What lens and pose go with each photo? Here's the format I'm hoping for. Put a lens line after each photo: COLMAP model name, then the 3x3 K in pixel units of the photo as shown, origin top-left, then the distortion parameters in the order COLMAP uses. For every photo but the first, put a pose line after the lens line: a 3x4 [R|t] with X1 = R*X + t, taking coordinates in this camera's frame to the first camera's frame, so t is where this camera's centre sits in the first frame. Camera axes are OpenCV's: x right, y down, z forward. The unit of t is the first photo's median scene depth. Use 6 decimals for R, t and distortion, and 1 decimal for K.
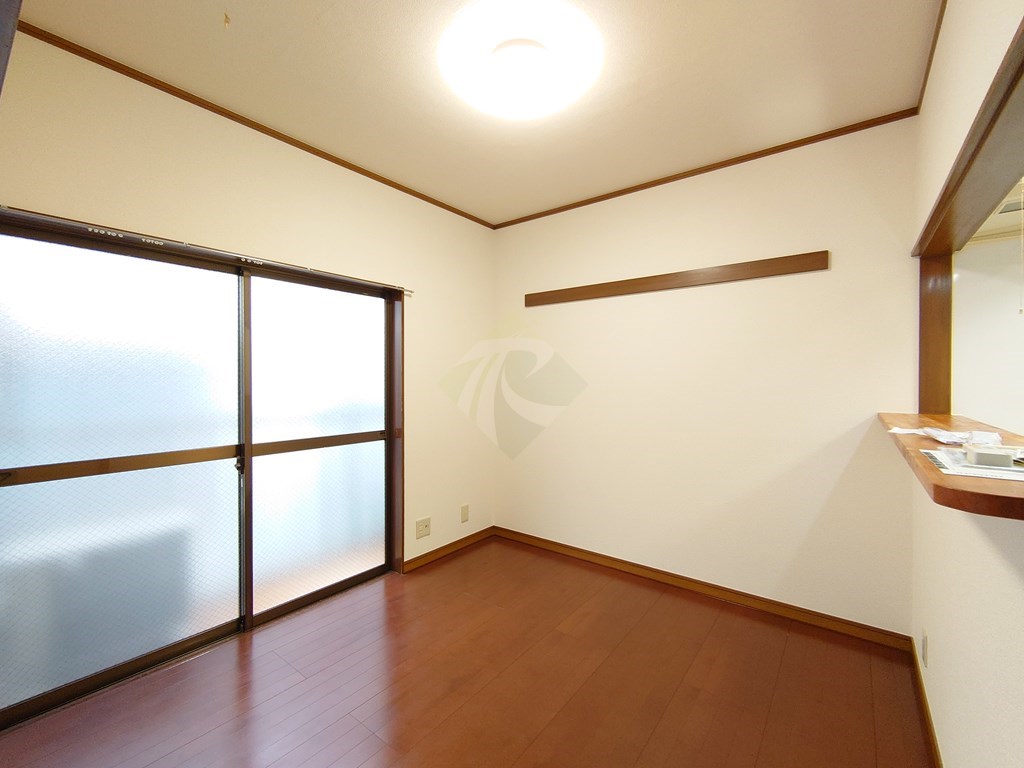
lens RADIAL K [[441.2, 0, 514.3], [0, 441.2, 380.6], [0, 0, 1]] dist [0.005537, -0.002465]
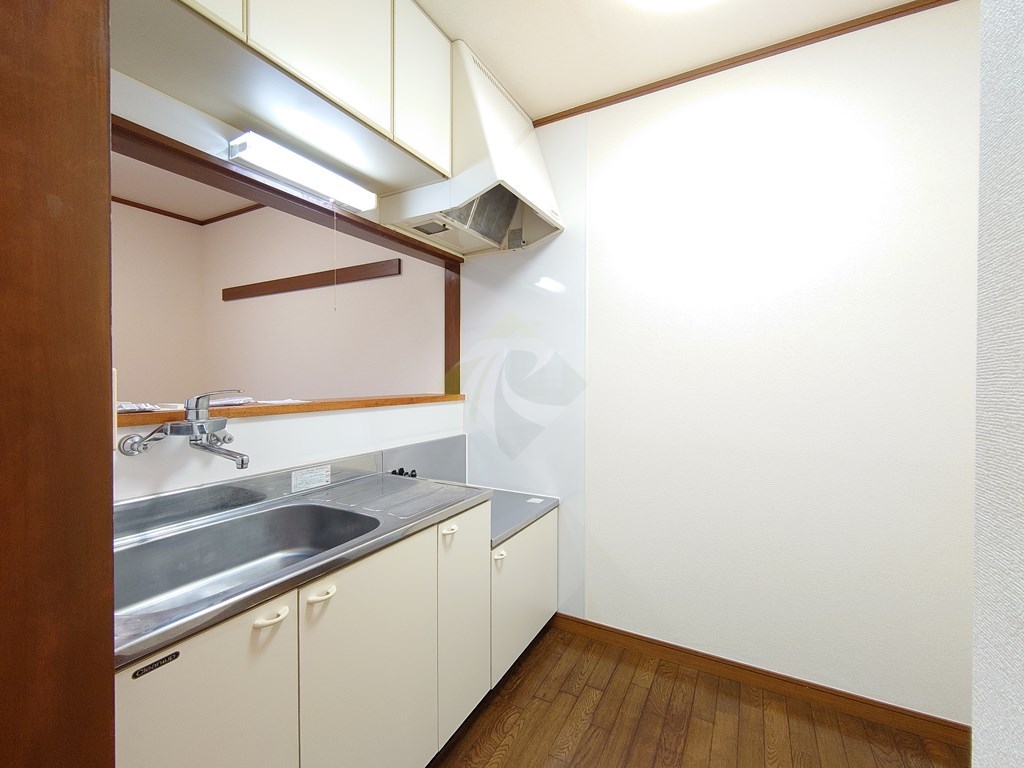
lens RADIAL K [[441.2, 0, 512.1], [0, 441.2, 382.2], [0, 0, 1]] dist [0.005537, -0.002465]
pose [[0.988094, -0.002143, 0.153834, 0.625299], [0.000667, 0.999953, 0.009651, 0.021939], [-0.153848, -0.009433, 0.988050, -0.177792]]
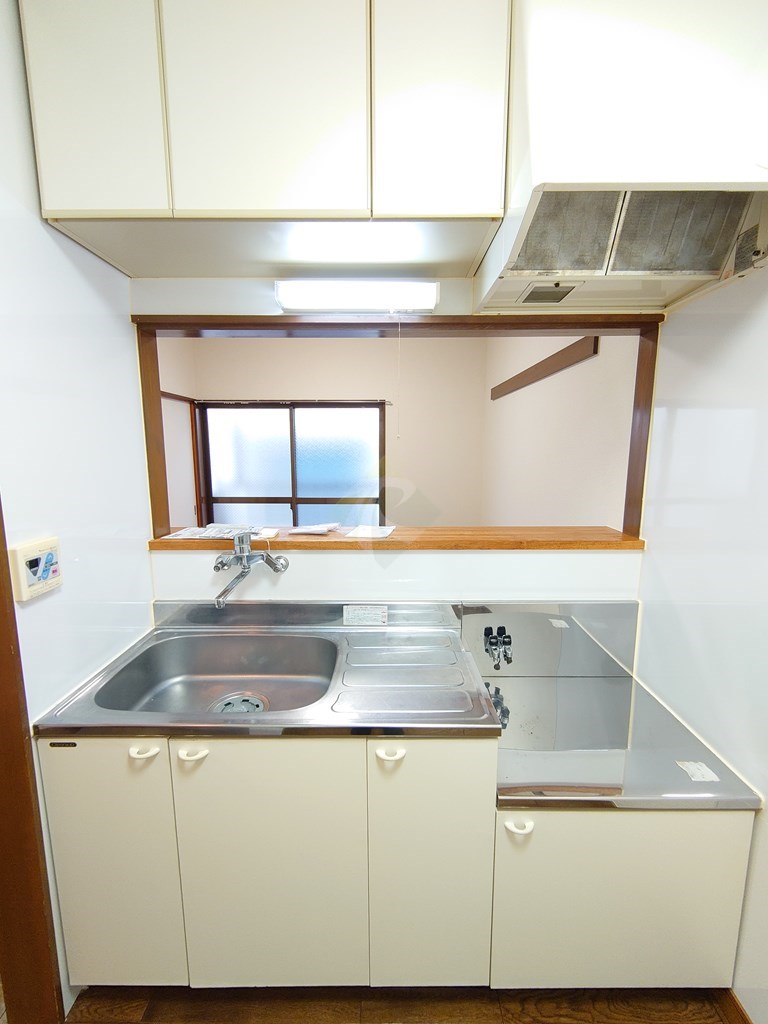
lens RADIAL K [[441.2, 0, 386.2], [0, 441.2, 511.3], [0, 0, 1]] dist [0.005537, -0.002465]
pose [[0.605845, 0.117542, -0.786852, 0.902081], [0.000549, 0.988964, 0.148157, -0.064200], [0.795583, -0.090193, 0.599094, 0.120159]]
